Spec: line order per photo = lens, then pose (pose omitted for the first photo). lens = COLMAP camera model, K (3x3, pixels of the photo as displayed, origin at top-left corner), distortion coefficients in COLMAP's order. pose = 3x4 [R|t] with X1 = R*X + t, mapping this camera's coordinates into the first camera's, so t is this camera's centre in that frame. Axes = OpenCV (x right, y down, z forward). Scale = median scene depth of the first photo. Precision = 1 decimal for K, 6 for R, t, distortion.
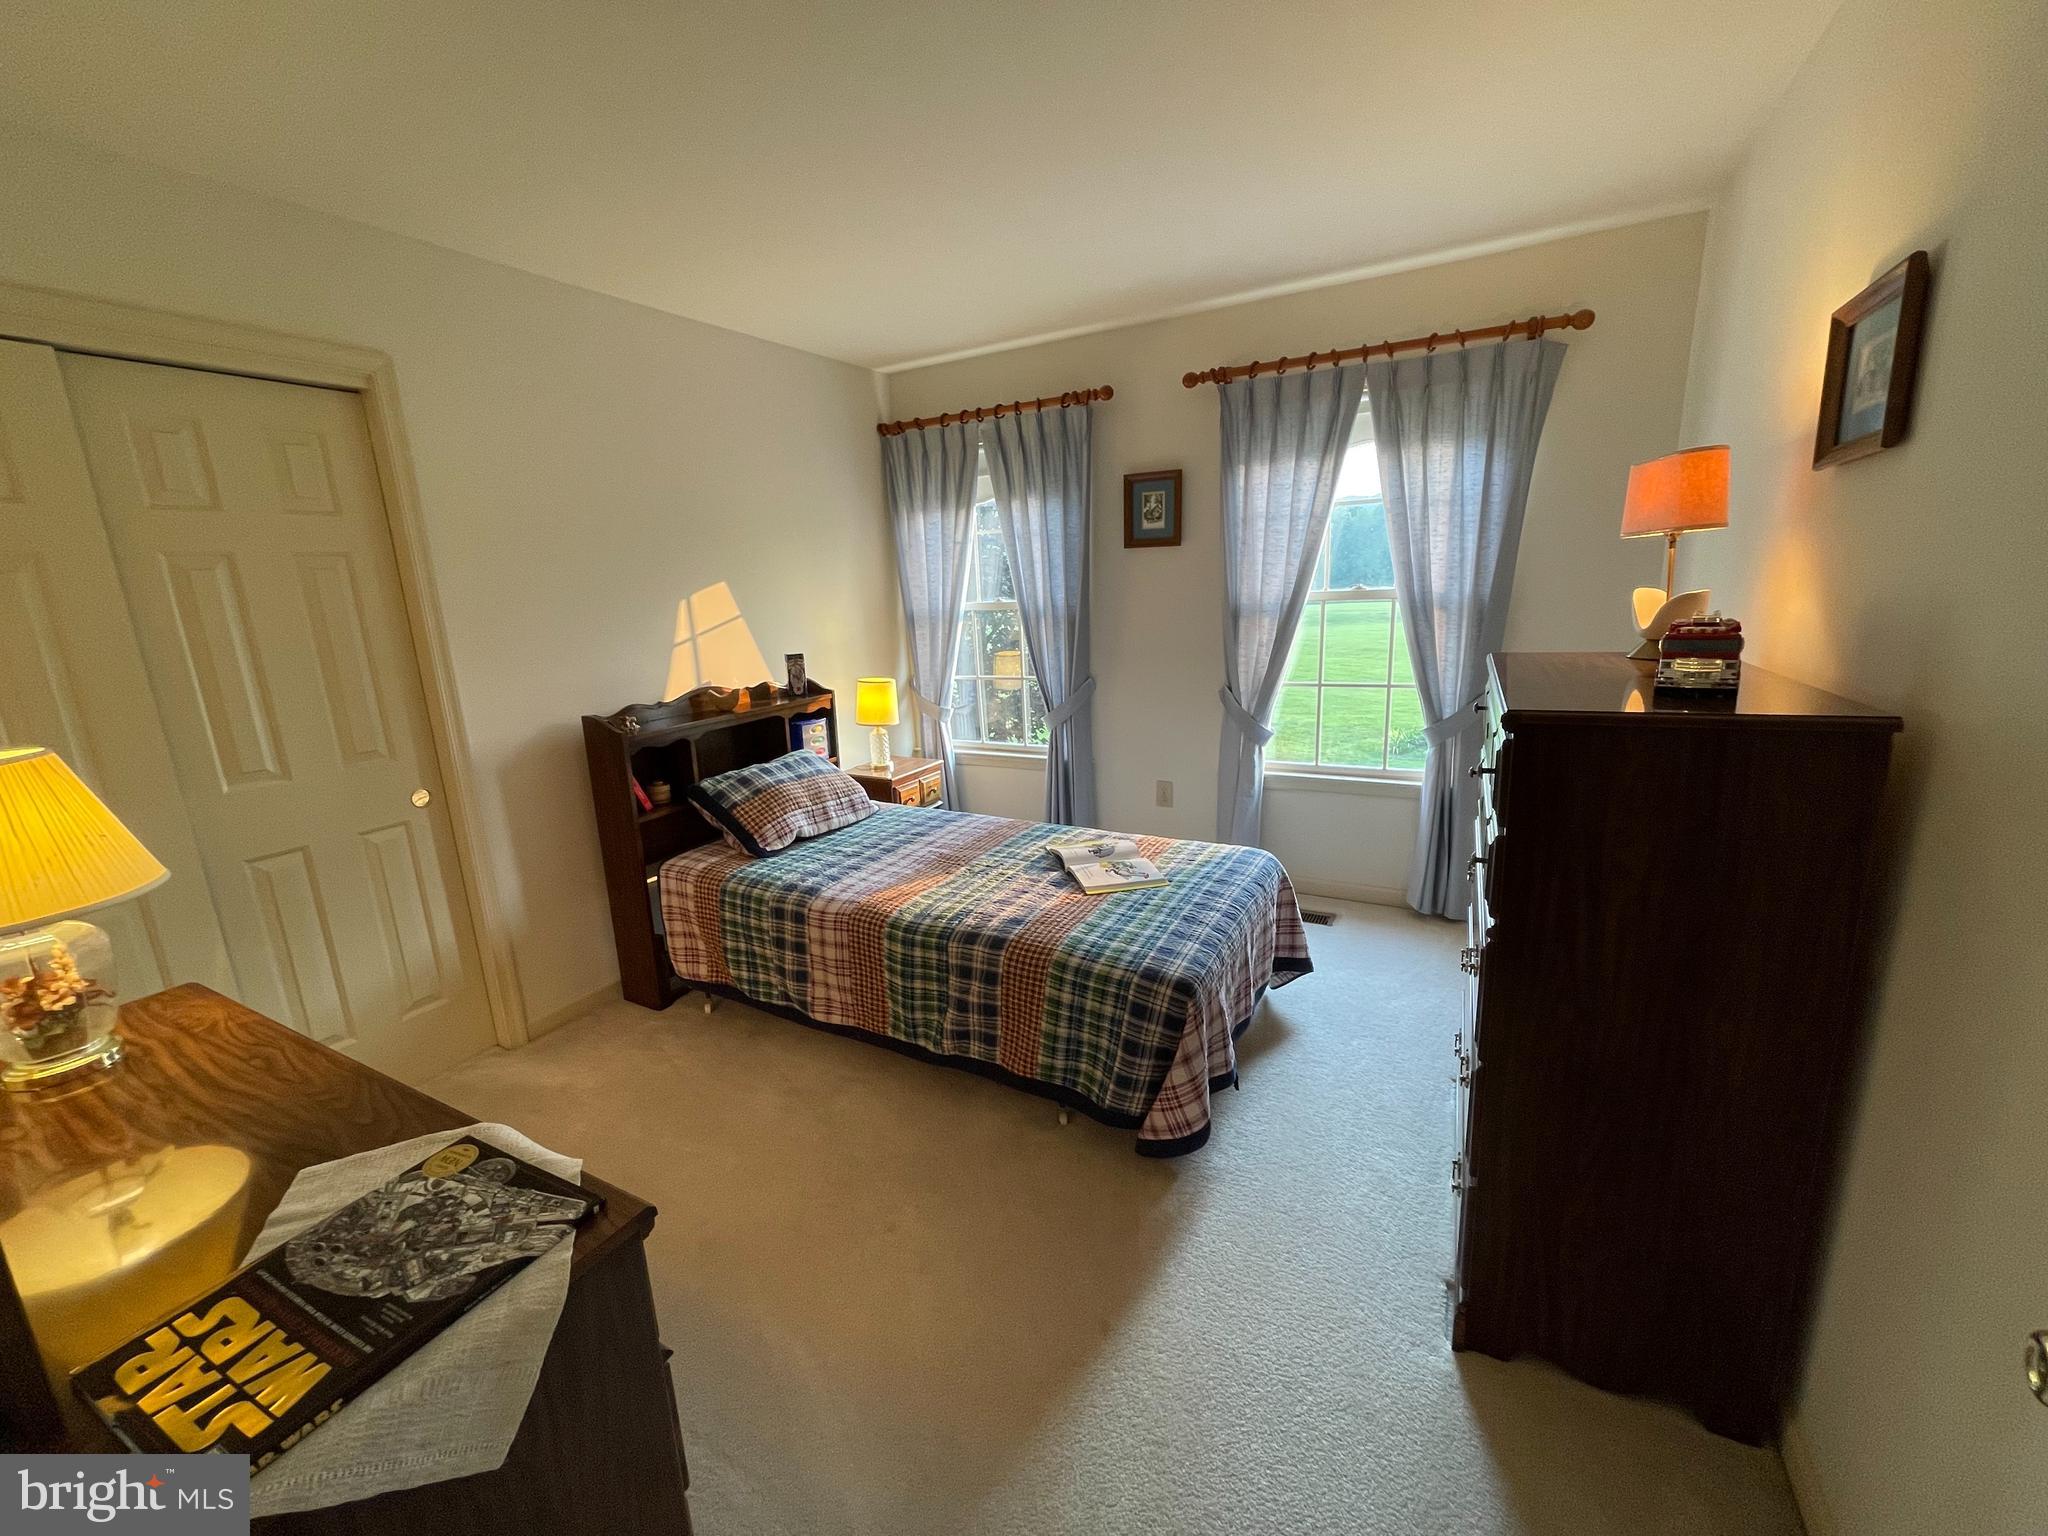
lens RADIAL K [[819.9, 0, 1013.8], [0, 819.9, 766.3], [0, 0, 1]] dist [0.001702, 0.000455]
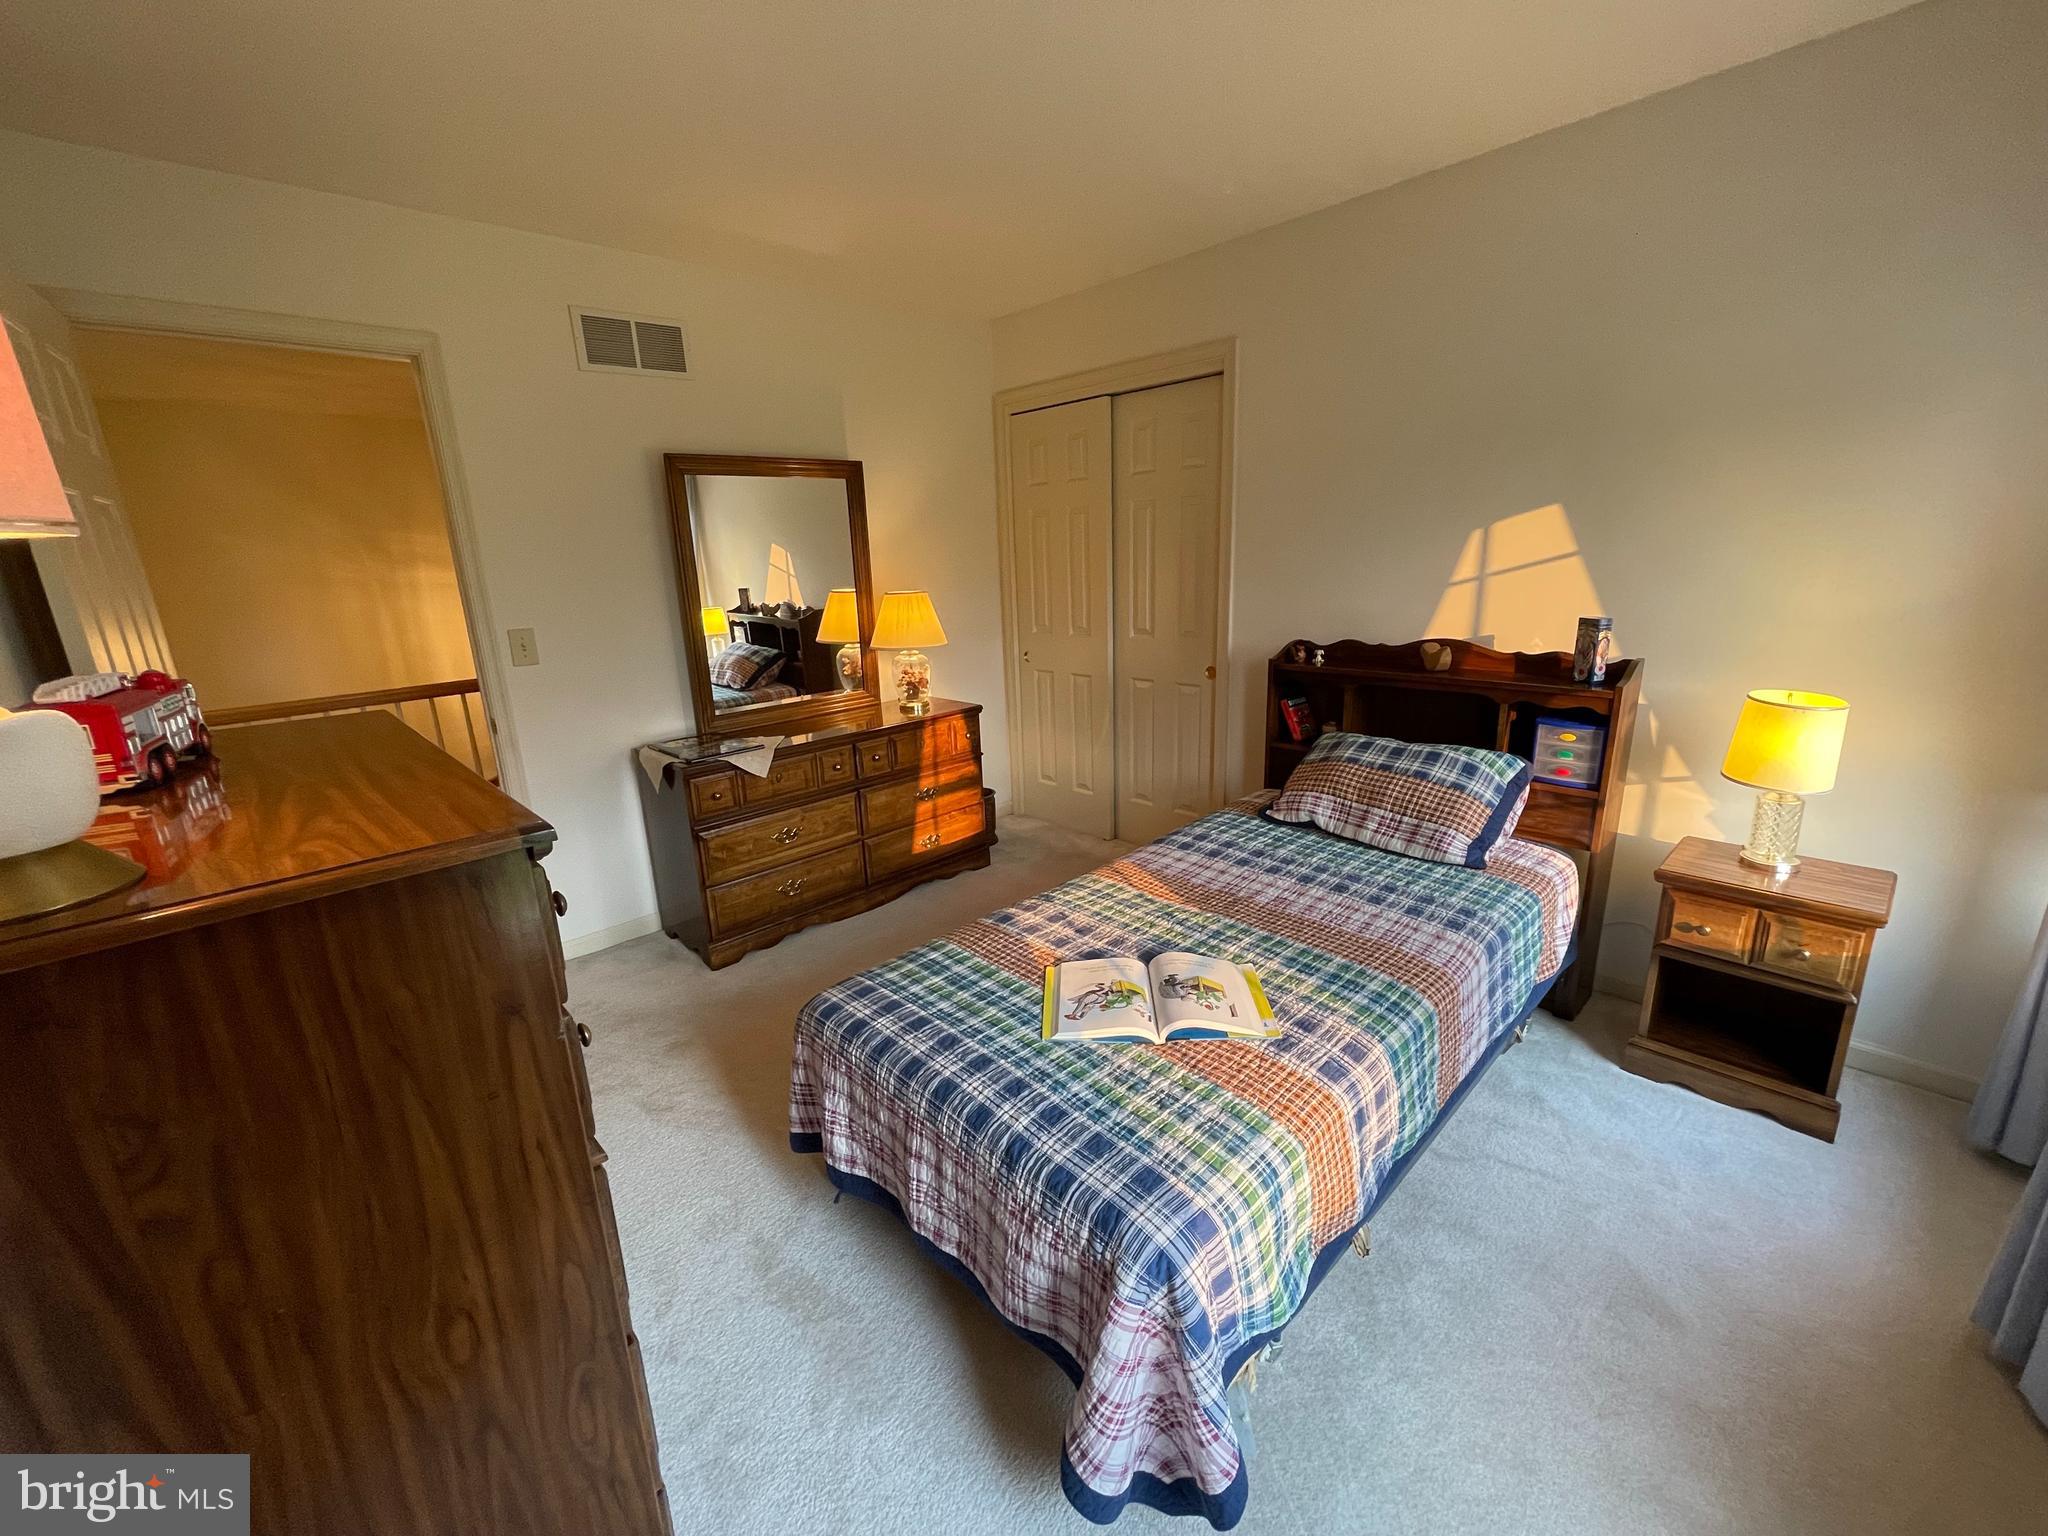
lens RADIAL K [[819.9, 0, 1013.8], [0, 819.9, 766.3], [0, 0, 1]] dist [0.001702, 0.000455]
pose [[-0.298376, 0.306418, -0.903925, 0.597634], [-0.162701, 0.916874, 0.364513, -0.233656], [0.940479, 0.255831, -0.223718, 0.906659]]
